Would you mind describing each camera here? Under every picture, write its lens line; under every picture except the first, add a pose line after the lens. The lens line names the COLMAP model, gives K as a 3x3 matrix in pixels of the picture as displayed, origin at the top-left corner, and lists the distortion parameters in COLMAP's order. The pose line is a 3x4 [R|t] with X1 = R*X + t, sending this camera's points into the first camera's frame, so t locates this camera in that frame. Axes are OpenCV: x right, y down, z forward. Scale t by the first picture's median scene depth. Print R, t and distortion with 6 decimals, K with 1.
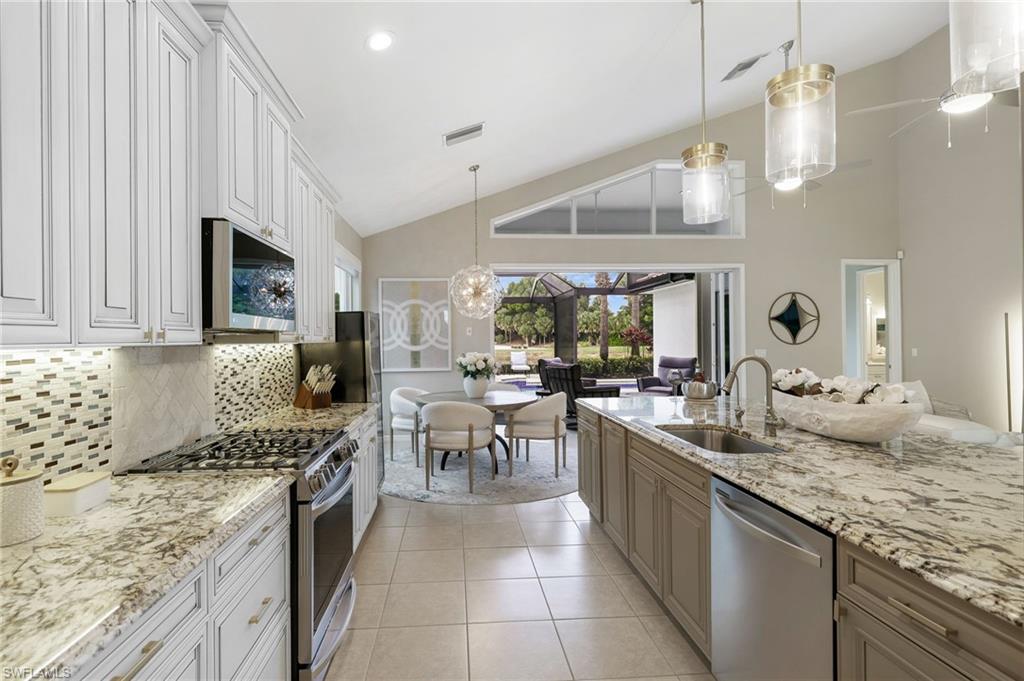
lens RADIAL K [[477.9, 0, 482.1], [0, 477.9, 341.1], [0, 0, 1]] dist [-0.007208, -0.000229]
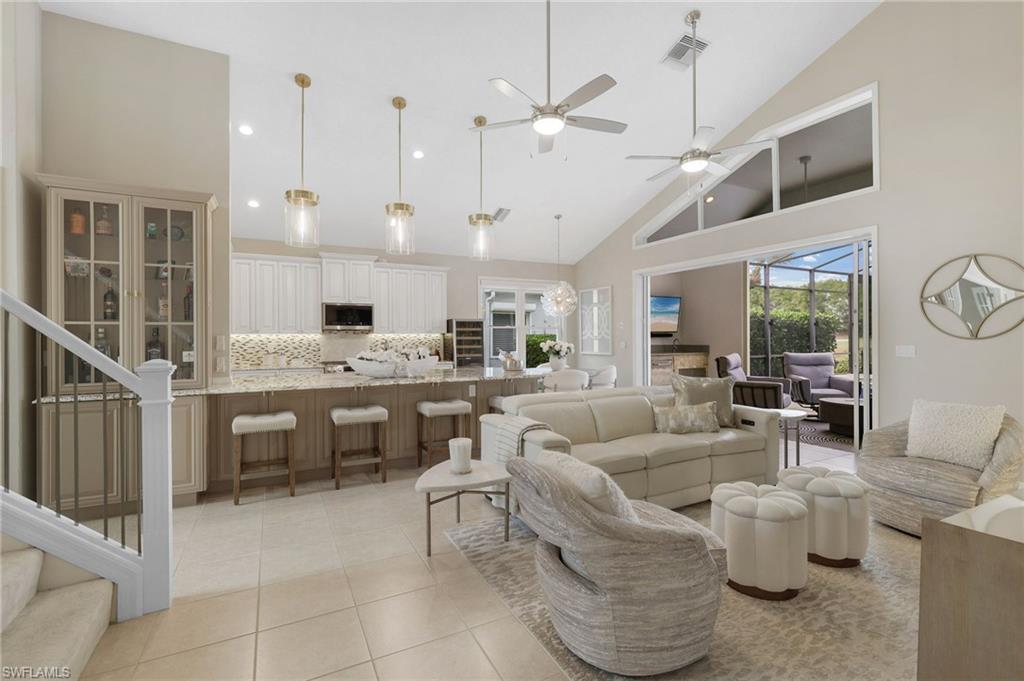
lens RADIAL K [[458.6, 0, 516.2], [0, 458.6, 336.7], [0, 0, 1]] dist [-0.021459, -0.003539]
pose [[0.412230, 0.009005, -0.911035, 0.987600], [-0.000972, 0.999955, 0.009444, -0.001224], [0.911079, -0.003008, 0.412220, 0.229130]]
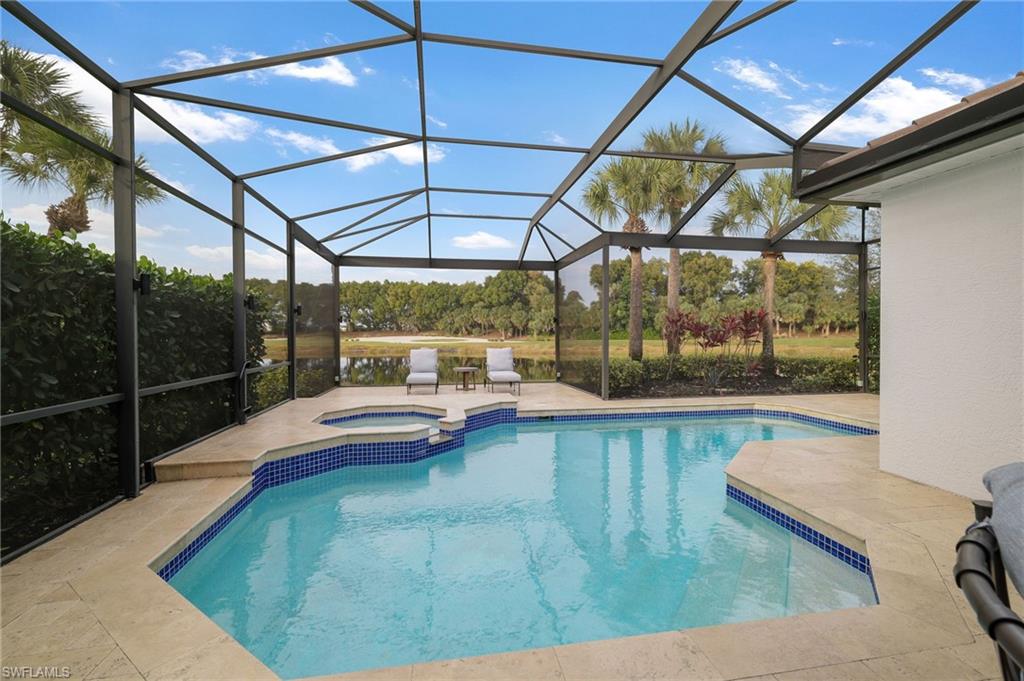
lens RADIAL K [[441.4, 0, 517.5], [0, 441.4, 340.1], [0, 0, 1]] dist [0.005866, -0.000383]
pose [[0.992479, 0.005522, 0.122293, 0.081446], [-0.007130, 0.999894, 0.012716, 0.016801], [-0.122209, -0.013492, 0.992413, 1.387361]]
